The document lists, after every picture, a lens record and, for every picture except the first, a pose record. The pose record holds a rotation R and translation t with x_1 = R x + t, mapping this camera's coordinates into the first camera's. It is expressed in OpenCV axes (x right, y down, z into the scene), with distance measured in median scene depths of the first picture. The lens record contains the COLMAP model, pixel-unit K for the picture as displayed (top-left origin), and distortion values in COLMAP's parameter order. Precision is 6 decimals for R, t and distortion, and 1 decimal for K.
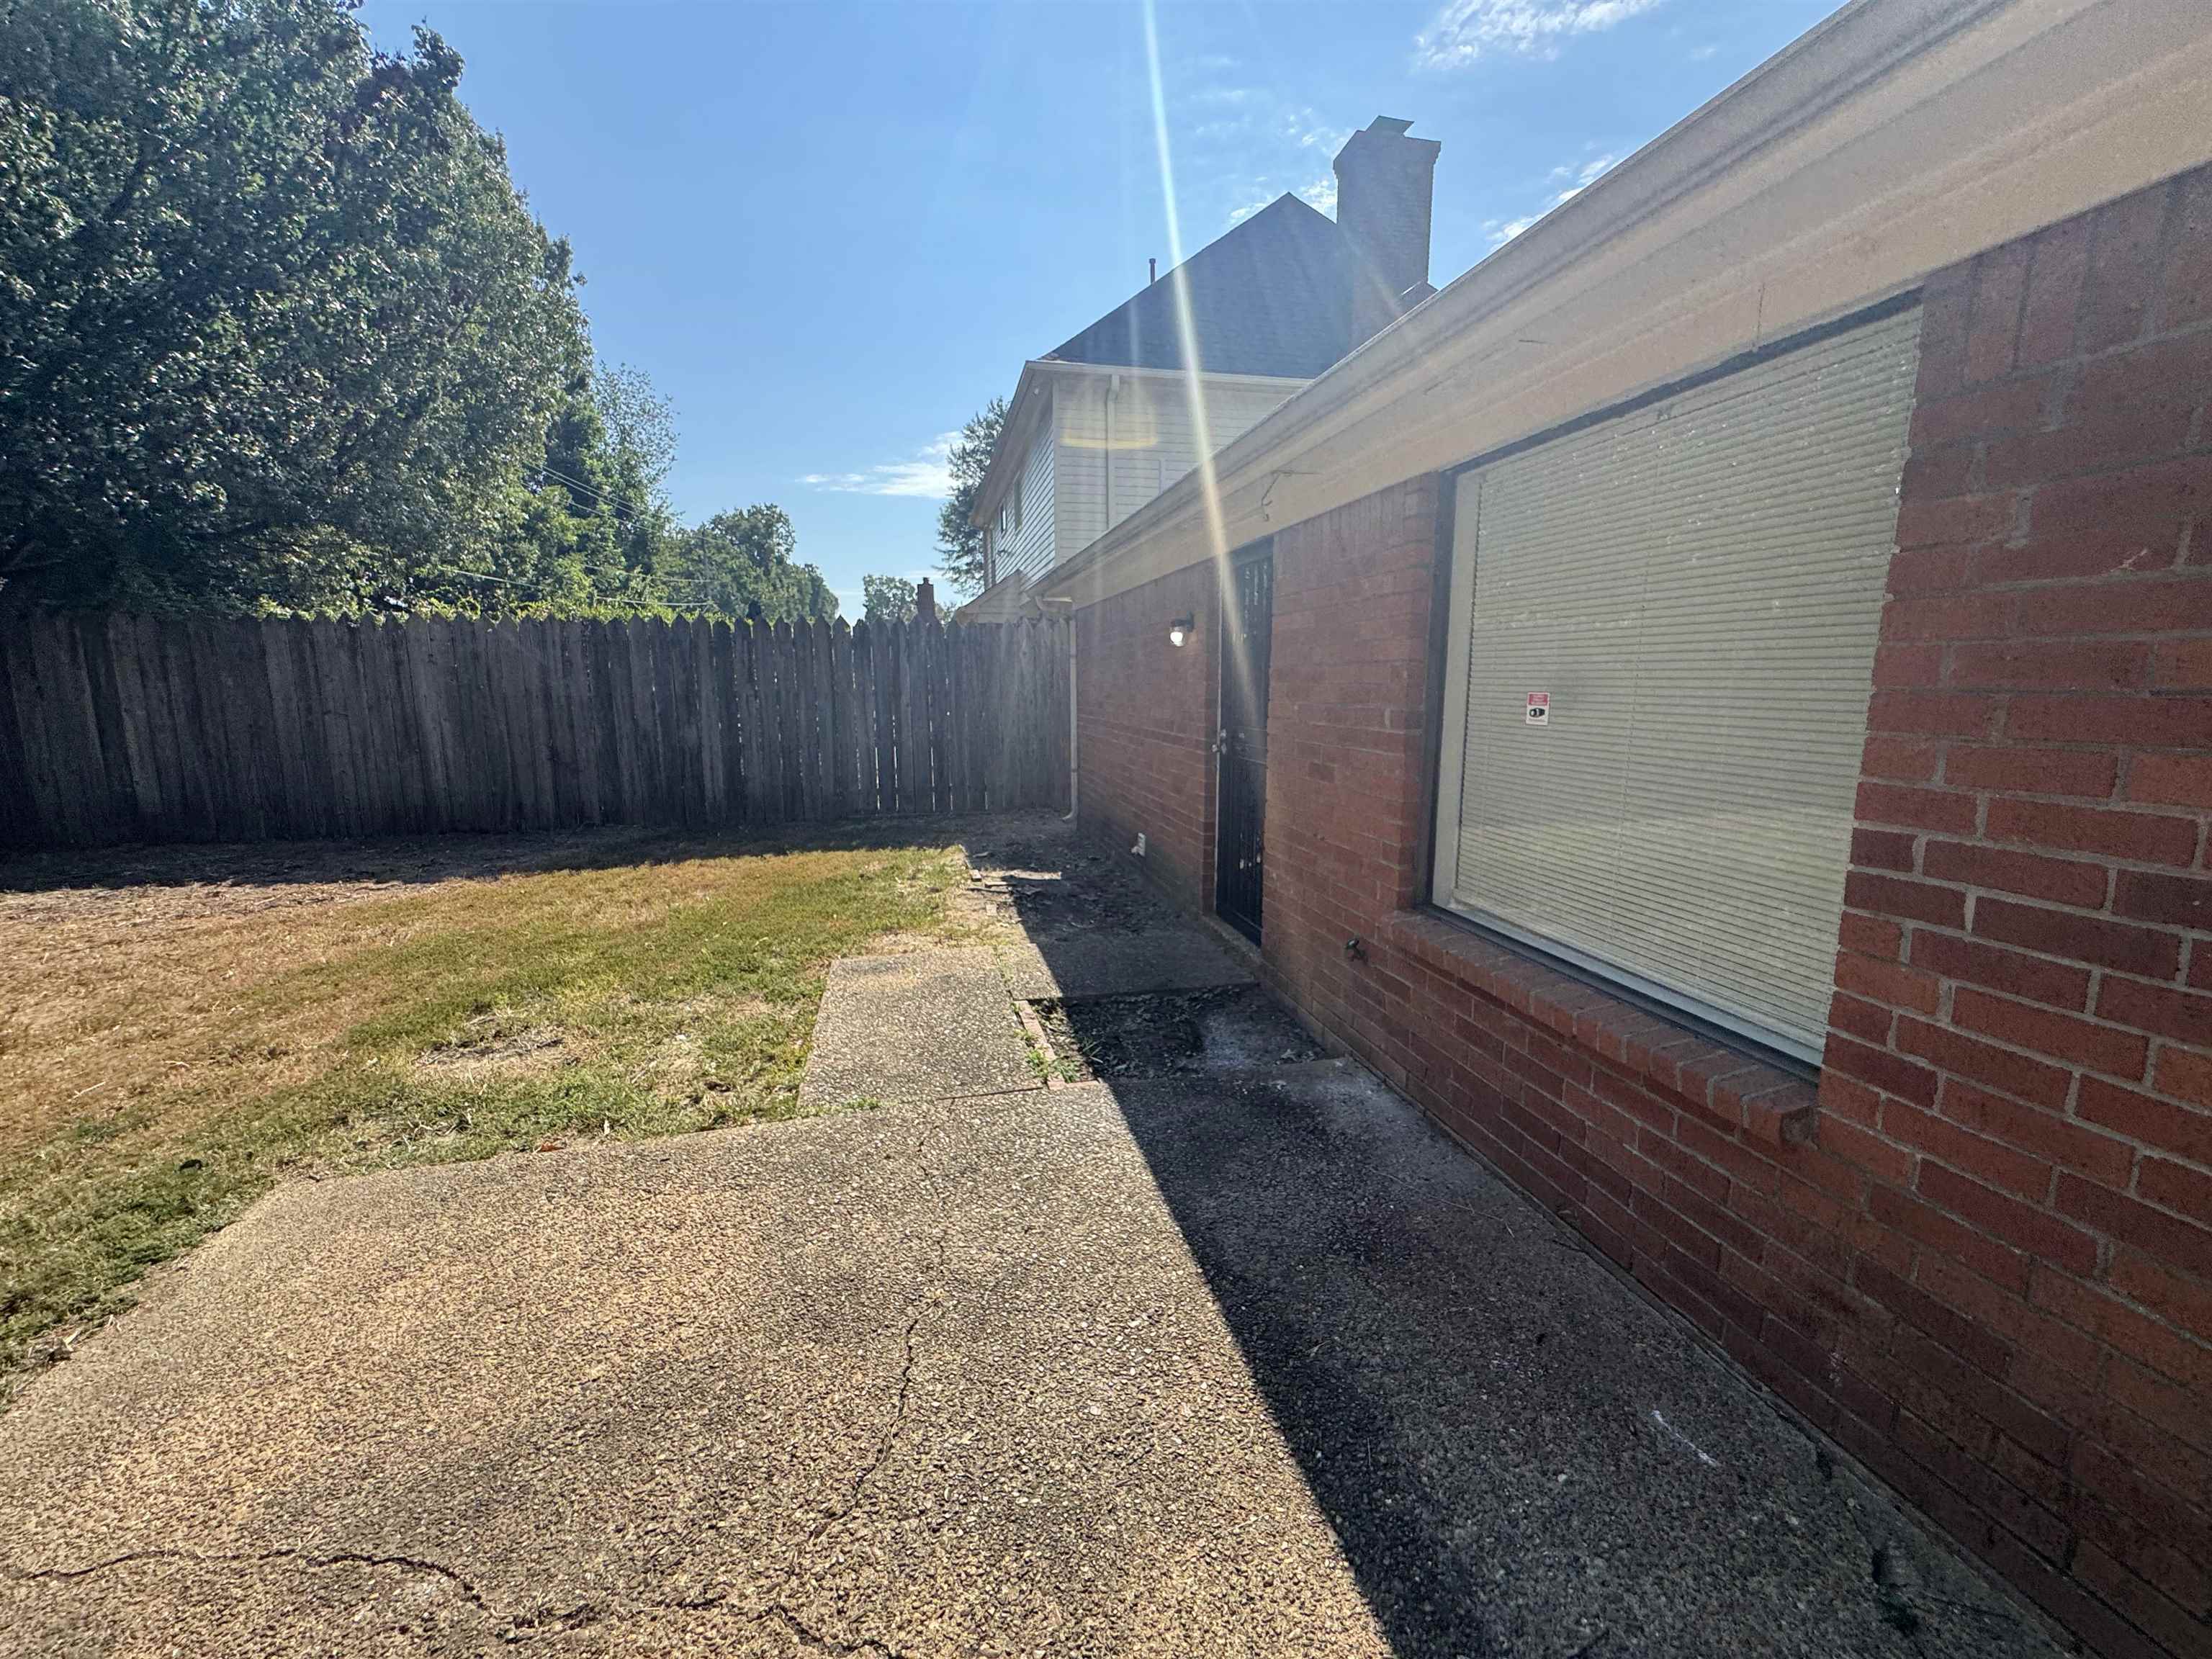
lens RADIAL K [[890.4, 0, 1112.1], [0, 890.4, 839.1], [0, 0, 1]] dist [0.000165, -0.000150]
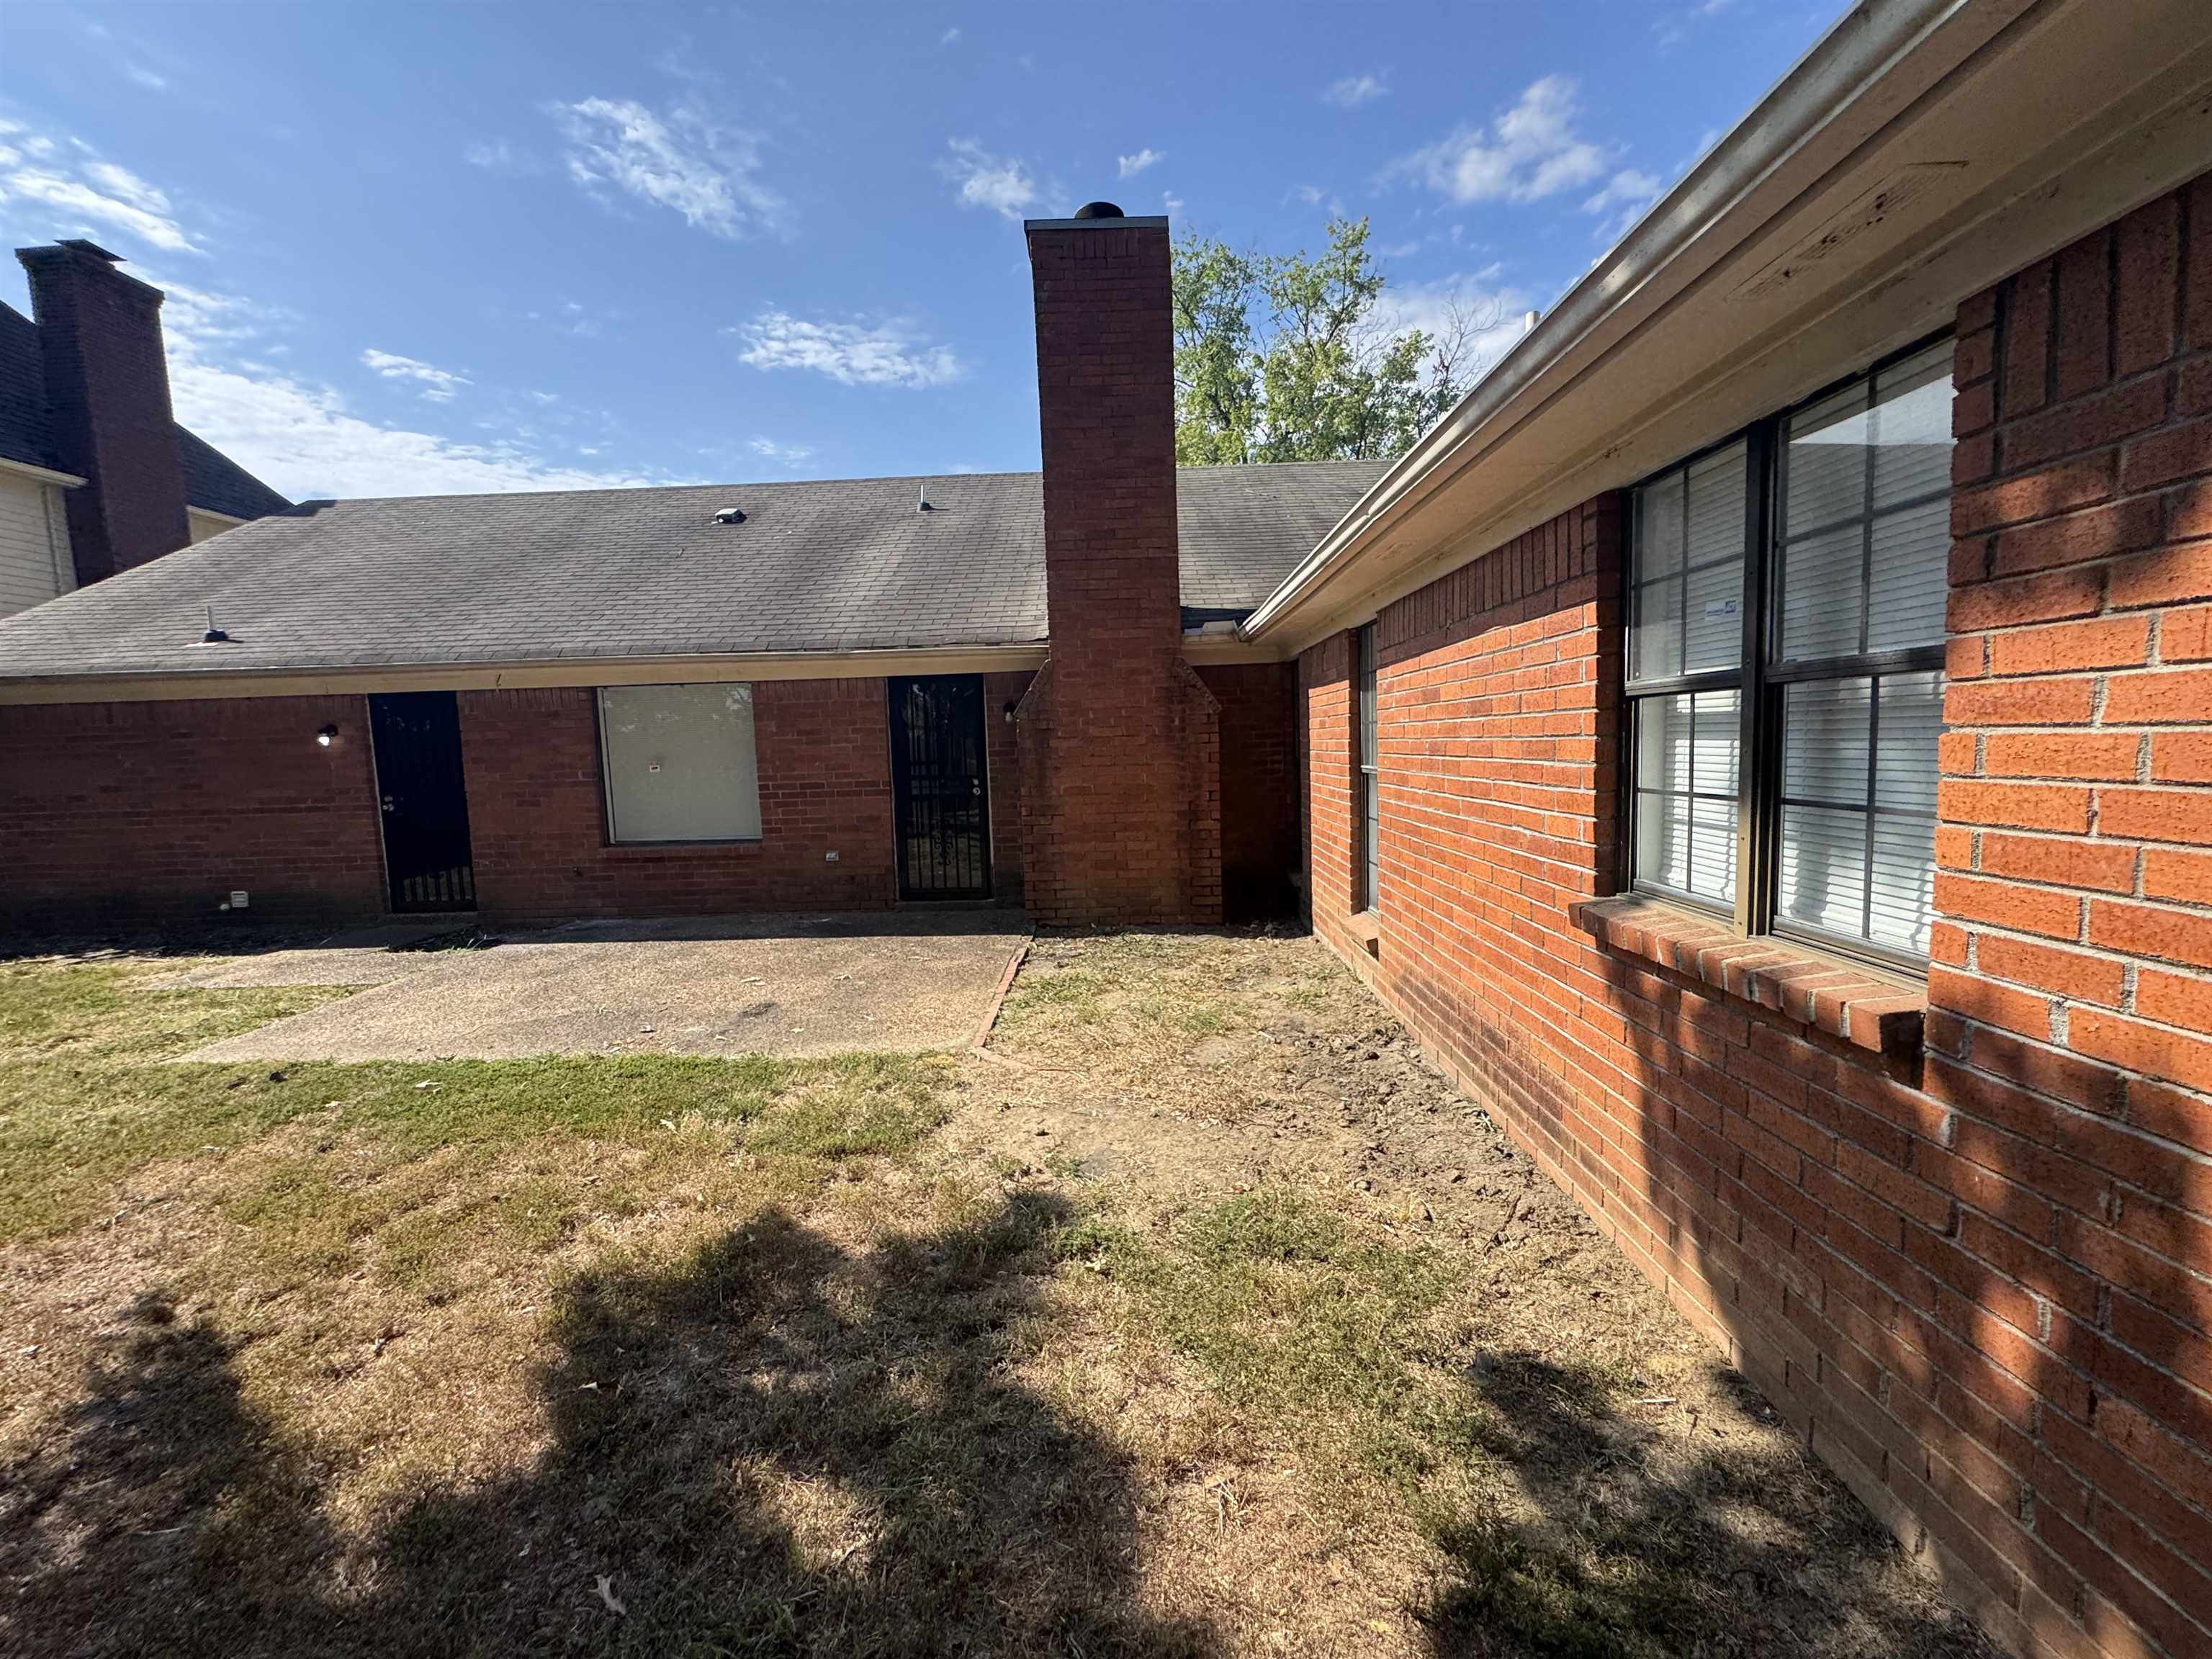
lens RADIAL K [[890.4, 0, 1111.9], [0, 890.4, 829.1], [0, 0, 1]] dist [0.000165, -0.000150]
pose [[0.256544, -0.093006, 0.962047, -1.991092], [0.201197, 0.978694, 0.040963, 0.246109], [-0.945360, 0.183052, 0.269791, -1.241563]]
